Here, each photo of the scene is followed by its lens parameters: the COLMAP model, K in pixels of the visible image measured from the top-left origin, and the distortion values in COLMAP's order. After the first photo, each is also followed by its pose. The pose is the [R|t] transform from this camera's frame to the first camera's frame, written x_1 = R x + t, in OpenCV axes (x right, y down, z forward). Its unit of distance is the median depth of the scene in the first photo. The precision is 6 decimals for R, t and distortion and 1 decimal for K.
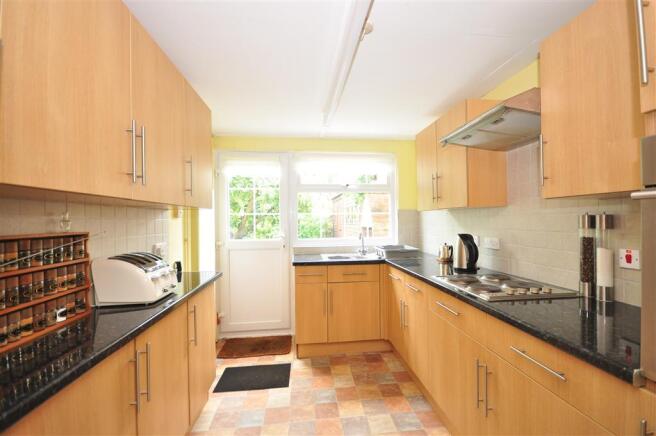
lens RADIAL K [[286.9, 0, 325.6], [0, 286.9, 219.3], [0, 0, 1]] dist [0.000030, -0.005063]
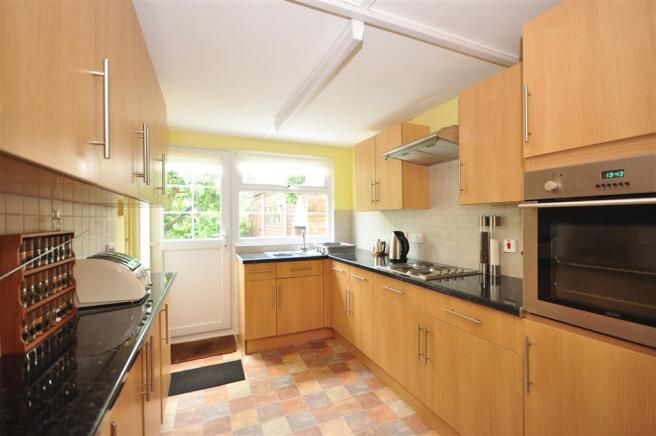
lens RADIAL K [[290.7, 0, 330.0], [0, 290.7, 219.5], [0, 0, 1]] dist [-0.000304, 0.000153]
pose [[0.955401, 0.004381, 0.295280, -0.181745], [-0.005127, 0.999985, 0.001753, 0.001406], [-0.295268, -0.003189, 0.955409, -0.115996]]
